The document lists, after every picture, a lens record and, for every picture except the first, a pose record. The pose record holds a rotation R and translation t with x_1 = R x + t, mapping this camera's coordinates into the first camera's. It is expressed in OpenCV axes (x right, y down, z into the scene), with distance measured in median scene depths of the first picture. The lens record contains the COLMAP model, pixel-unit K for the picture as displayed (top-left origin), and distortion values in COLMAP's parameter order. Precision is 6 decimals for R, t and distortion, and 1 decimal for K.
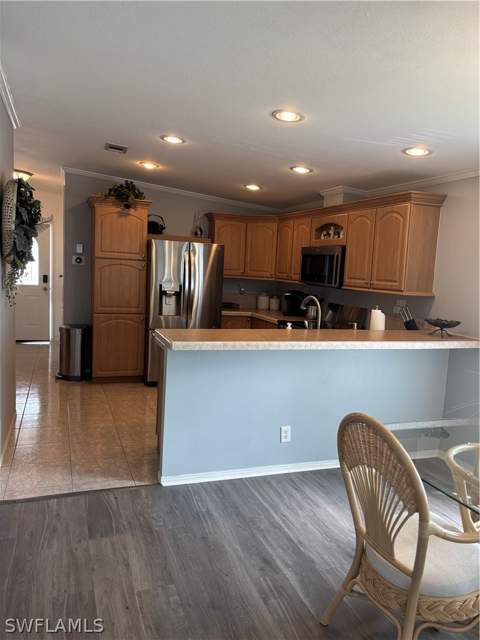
lens RADIAL K [[477.4, 0, 240.0], [0, 477.4, 320.0], [0, 0, 1]] dist [0.008959, 0.003769]
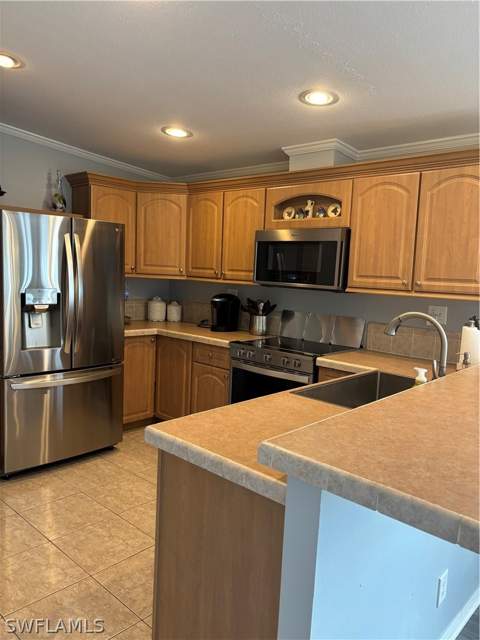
lens RADIAL K [[477.4, 0, 240.0], [0, 477.4, 320.0], [0, 0, 1]] dist [0.008959, 0.003769]
pose [[0.886218, -0.065199, 0.458657, -0.207770], [0.056505, 0.997868, 0.032669, -0.050317], [-0.459809, -0.003036, 0.888012, 0.416877]]
